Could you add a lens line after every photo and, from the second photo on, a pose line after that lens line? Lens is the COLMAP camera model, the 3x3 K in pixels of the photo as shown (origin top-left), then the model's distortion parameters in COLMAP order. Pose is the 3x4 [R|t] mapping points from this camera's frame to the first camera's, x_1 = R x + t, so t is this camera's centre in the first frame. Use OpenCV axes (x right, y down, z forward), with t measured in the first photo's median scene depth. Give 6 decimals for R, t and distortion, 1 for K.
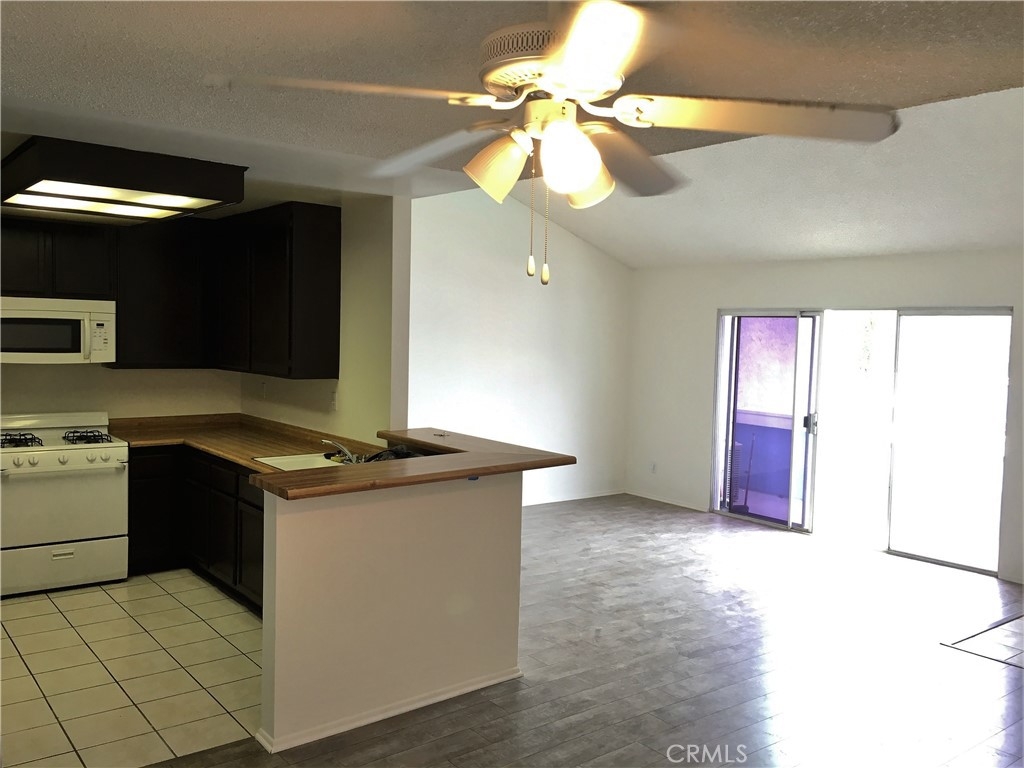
lens RADIAL K [[866.0, 0, 514.4], [0, 866.0, 386.5], [0, 0, 1]] dist [0.054766, -0.016495]
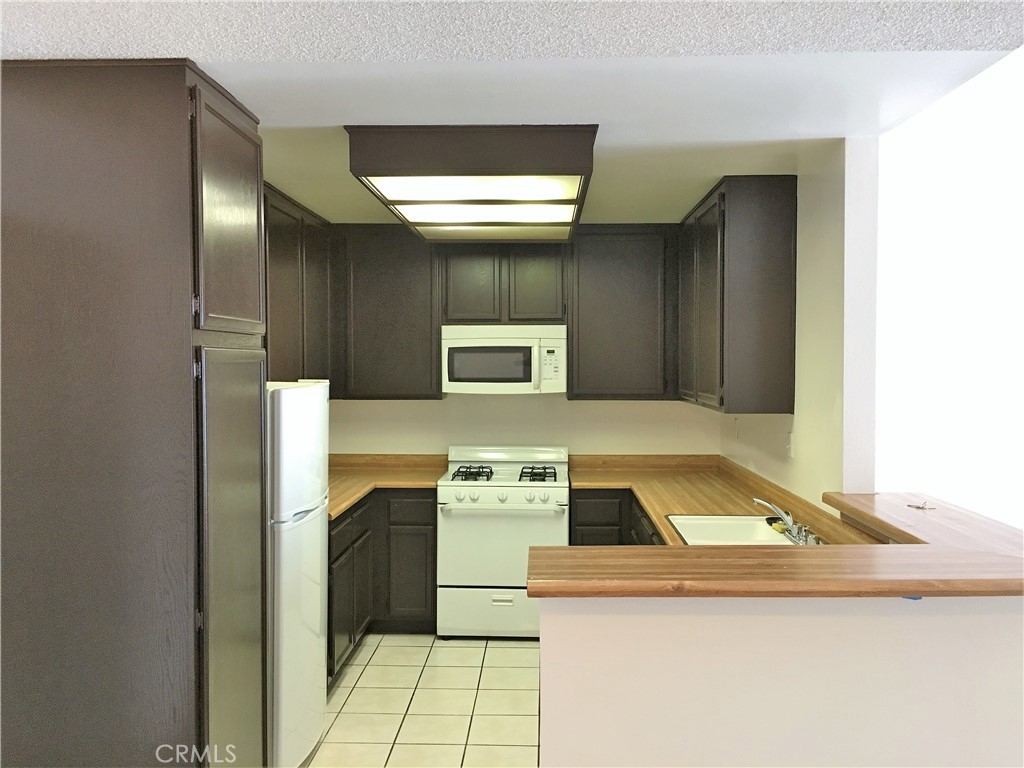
lens RADIAL K [[866.0, 0, 513.5], [0, 866.0, 386.4], [0, 0, 1]] dist [0.054766, -0.016495]
pose [[0.768033, -0.007431, -0.640367, 0.077373], [-0.021900, 0.999043, -0.037859, 0.000943], [0.640035, 0.043101, 0.767136, 0.288800]]
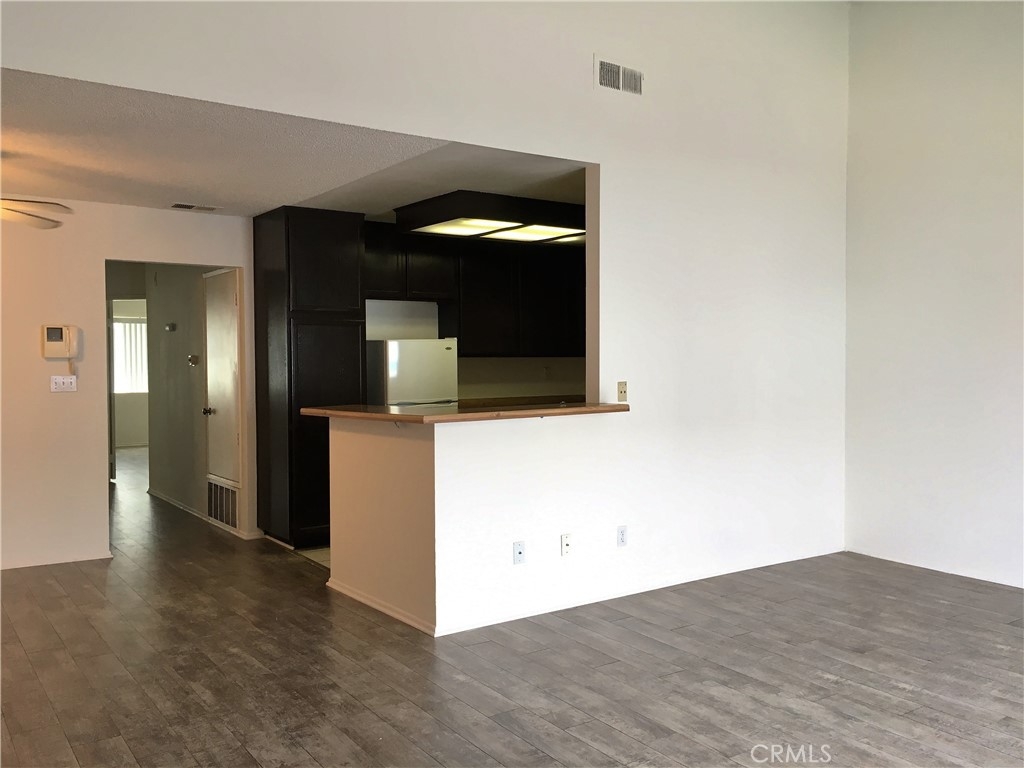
lens RADIAL K [[866.0, 0, 513.5], [0, 866.0, 380.4], [0, 0, 1]] dist [0.054766, -0.016495]
pose [[-0.059804, -0.011720, -0.998141, 0.757539], [-0.061635, 0.998066, -0.008026, 0.034587], [0.996305, 0.061041, -0.060411, 0.866778]]
